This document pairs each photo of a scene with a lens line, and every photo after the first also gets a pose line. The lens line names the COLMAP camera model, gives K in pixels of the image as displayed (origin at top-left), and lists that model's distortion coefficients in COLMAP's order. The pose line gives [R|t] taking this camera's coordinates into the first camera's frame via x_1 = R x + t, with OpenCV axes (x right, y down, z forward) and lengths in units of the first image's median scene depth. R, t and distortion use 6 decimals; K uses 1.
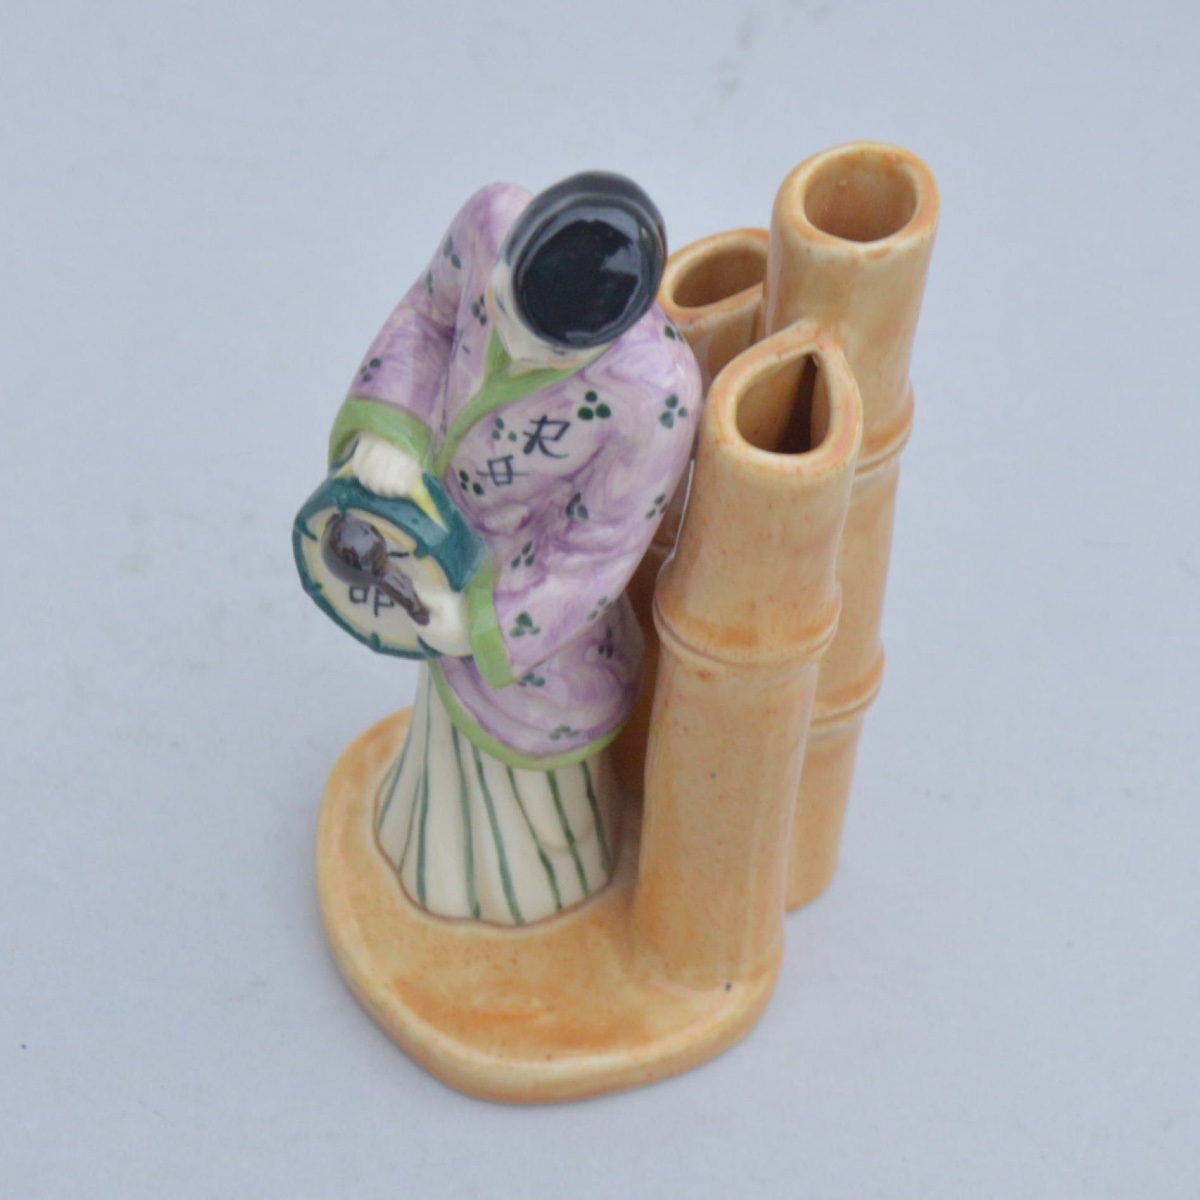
lens RADIAL K [[4822.2, 0, 599.9], [0, 4822.2, 599.8], [0, 0, 1]] dist [0.133894, 2.009146]
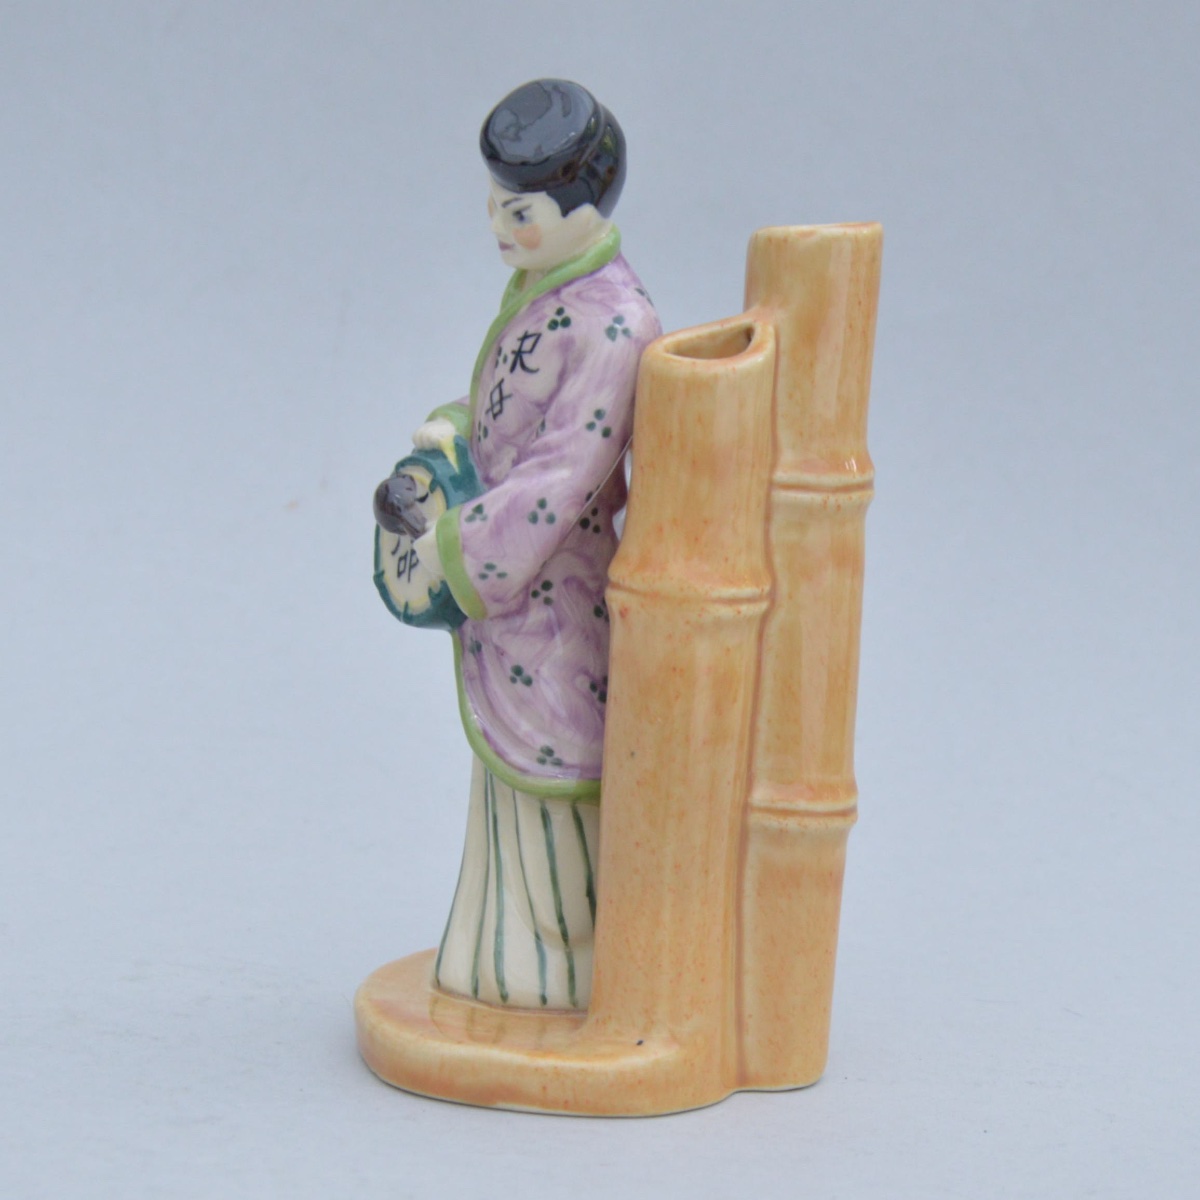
lens RADIAL K [[3416.8, 0, 600.0], [0, 3416.8, 600.0], [0, 0, 1]] dist [0.019519, 0.114983]
pose [[0.886455, 0.049362, -0.460175, 0.407450], [-0.353473, 0.714043, -0.604318, 0.528406], [0.298754, 0.698360, 0.650415, 0.467095]]
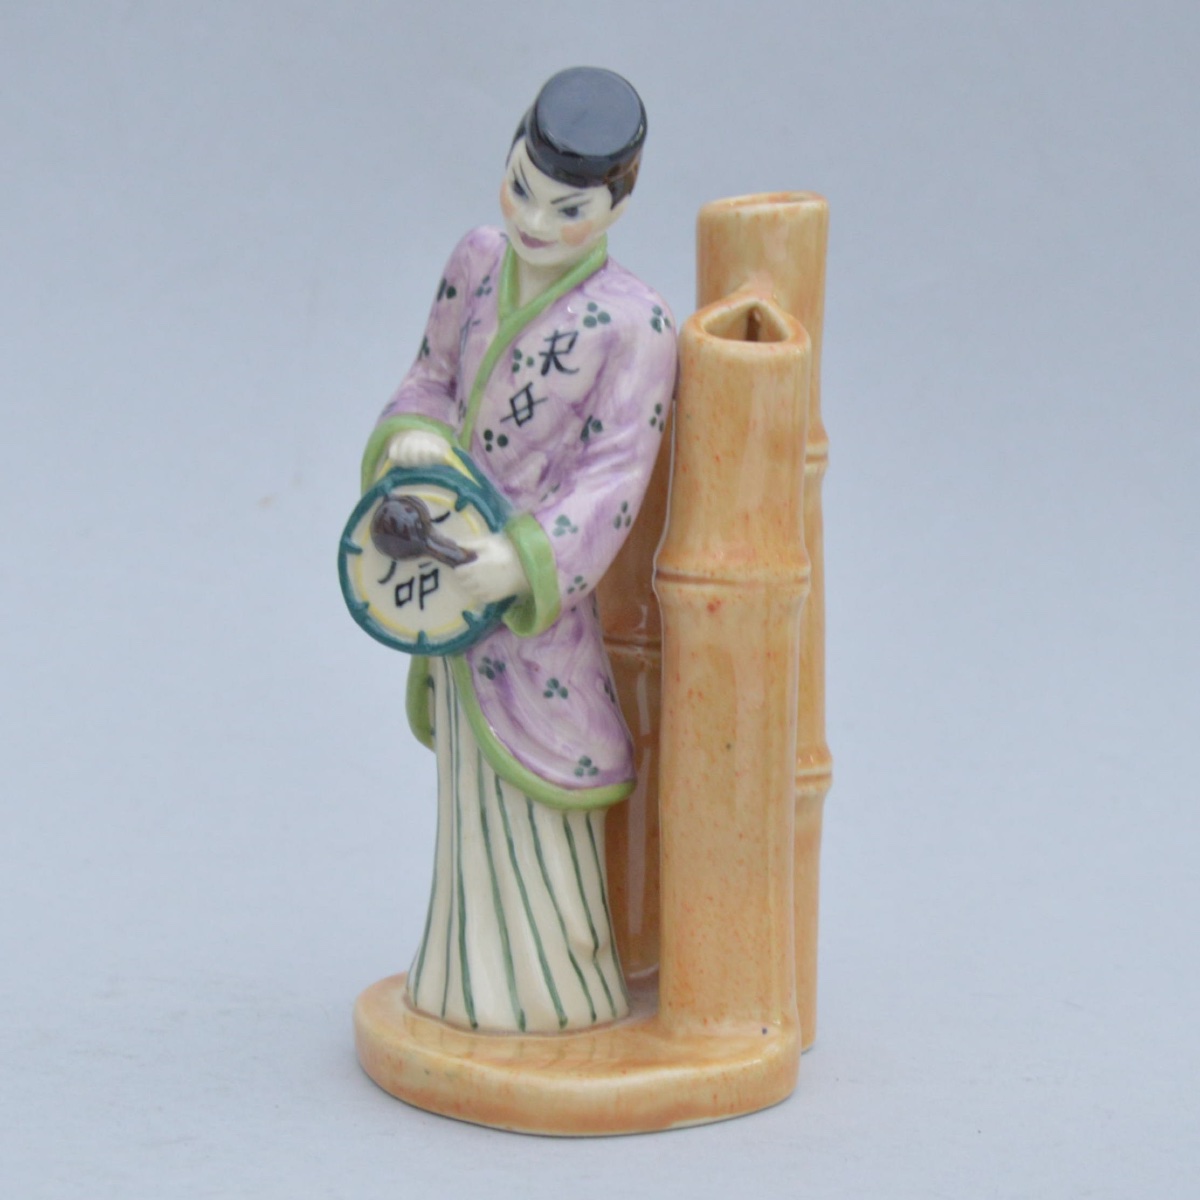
lens RADIAL K [[3416.8, 0, 600.0], [0, 3416.8, 600.0], [0, 0, 1]] dist [0.019519, 0.114983]
pose [[0.971027, -0.084003, 0.223720, -0.191780], [0.210238, 0.745367, -0.632636, 0.537982], [-0.113610, 0.661341, 0.741432, 0.404946]]
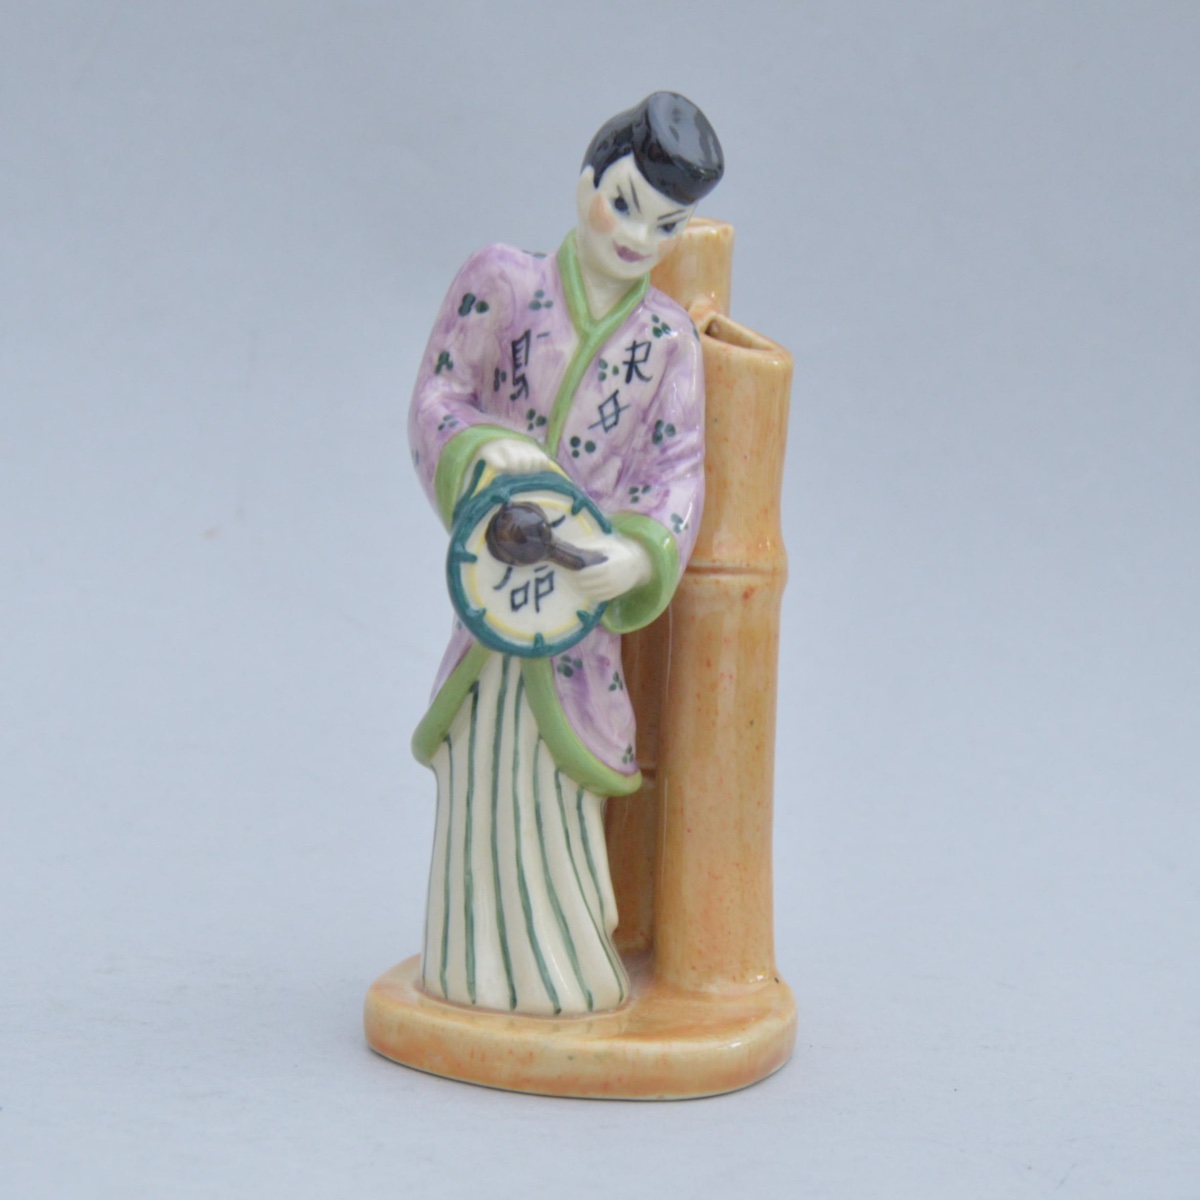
lens RADIAL K [[3416.8, 0, 600.0], [0, 3416.8, 600.0], [0, 0, 1]] dist [0.019519, 0.114983]
pose [[0.632831, -0.131370, 0.763064, -0.694018], [0.596394, 0.711201, -0.372166, 0.330818], [-0.493800, 0.690605, 0.528418, 0.564735]]
